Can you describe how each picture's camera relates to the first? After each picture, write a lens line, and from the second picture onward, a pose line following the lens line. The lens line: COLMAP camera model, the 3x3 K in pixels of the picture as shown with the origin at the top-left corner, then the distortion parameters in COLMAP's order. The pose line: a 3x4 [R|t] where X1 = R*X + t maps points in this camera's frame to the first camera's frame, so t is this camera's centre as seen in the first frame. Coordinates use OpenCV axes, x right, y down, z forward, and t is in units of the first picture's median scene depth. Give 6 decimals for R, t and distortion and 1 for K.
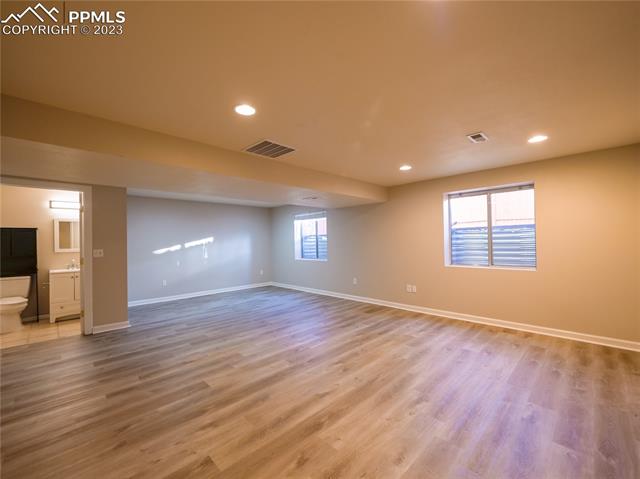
lens RADIAL K [[272.1, 0, 320.8], [0, 272.1, 240.2], [0, 0, 1]] dist [-0.002214, 0.000661]
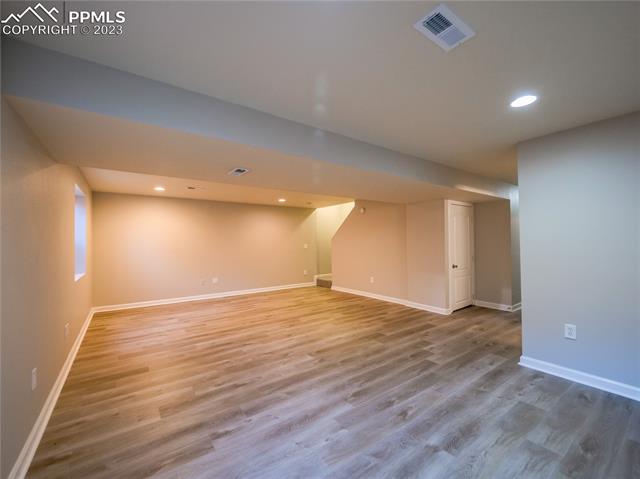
lens RADIAL K [[272.1, 0, 319.2], [0, 272.1, 240.2], [0, 0, 1]] dist [-0.002214, 0.000661]
pose [[-0.987577, 0.029314, 0.154380, -0.372283], [0.027144, 0.999501, -0.016149, 0.016166], [-0.154777, -0.011758, -0.987880, 1.950321]]
